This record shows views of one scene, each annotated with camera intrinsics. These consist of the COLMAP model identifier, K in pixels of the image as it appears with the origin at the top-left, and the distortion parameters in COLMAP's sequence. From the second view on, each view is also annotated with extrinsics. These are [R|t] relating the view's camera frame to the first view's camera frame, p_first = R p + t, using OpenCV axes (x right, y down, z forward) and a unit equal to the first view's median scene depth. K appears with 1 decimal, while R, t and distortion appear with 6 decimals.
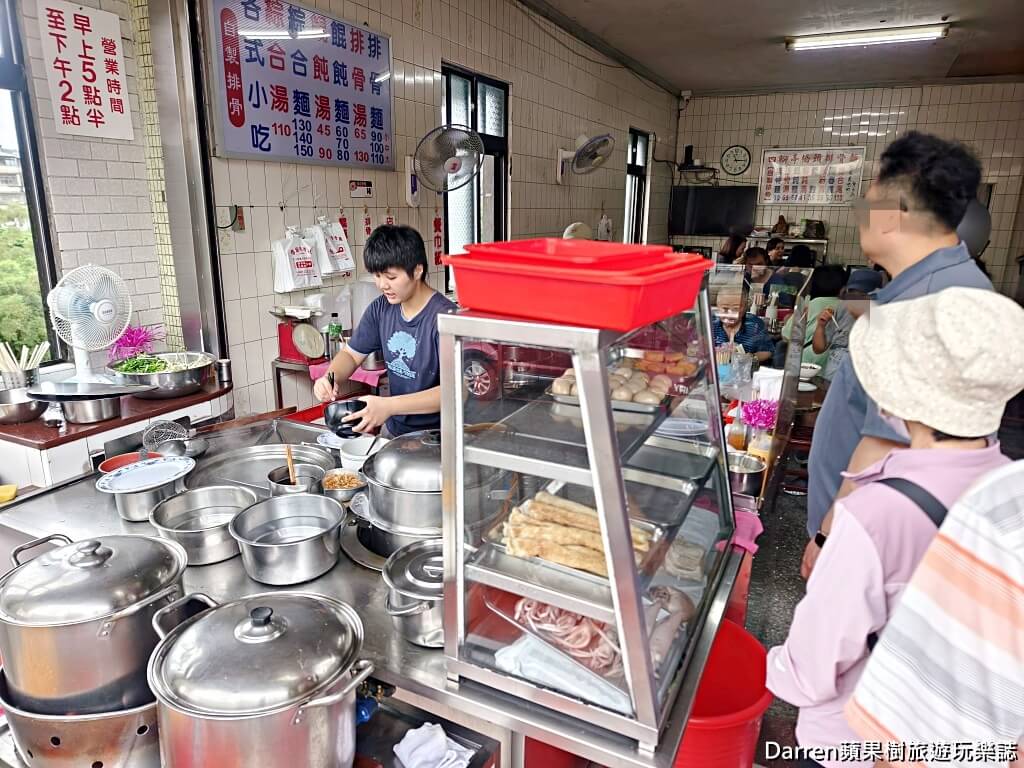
lens RADIAL K [[691.8, 0, 517.5], [0, 691.8, 396.1], [0, 0, 1]] dist [0.003592, -0.005031]
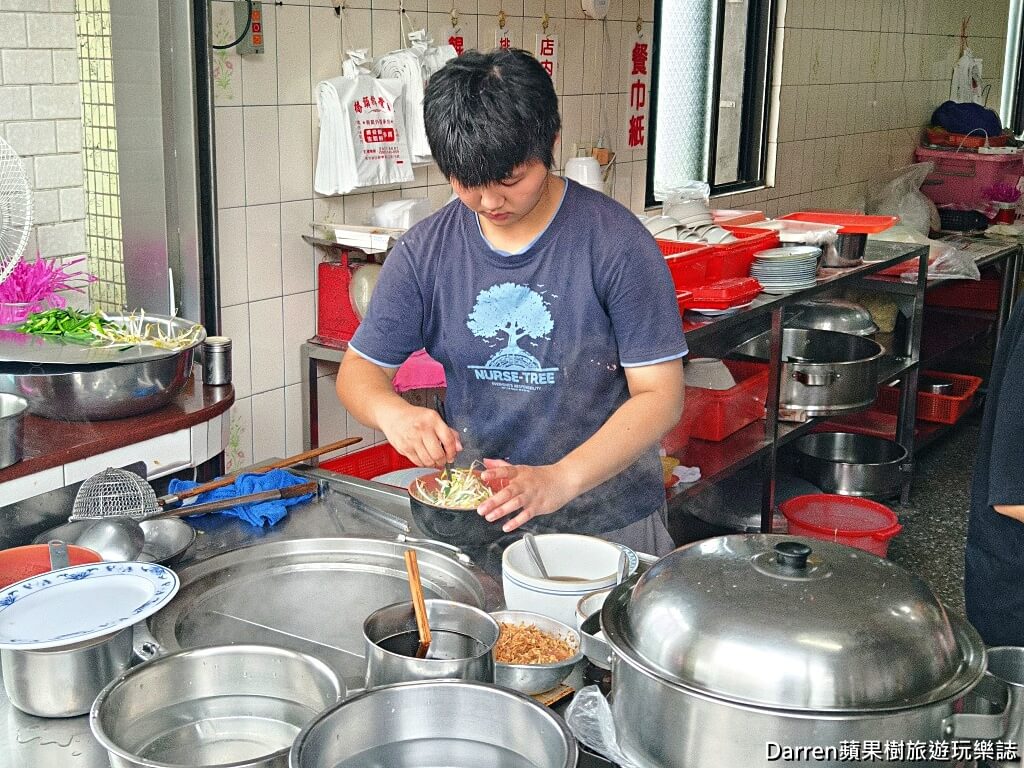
lens RADIAL K [[1383.9, 0, 512.0], [0, 1383.9, 384.0], [0, 0, 1]] dist [0.224019, -0.842868]
pose [[0.990286, 0.039309, -0.133370, -0.118655], [-0.043075, 0.998747, -0.025464, -0.008018], [0.132202, 0.030962, 0.990739, 0.134852]]
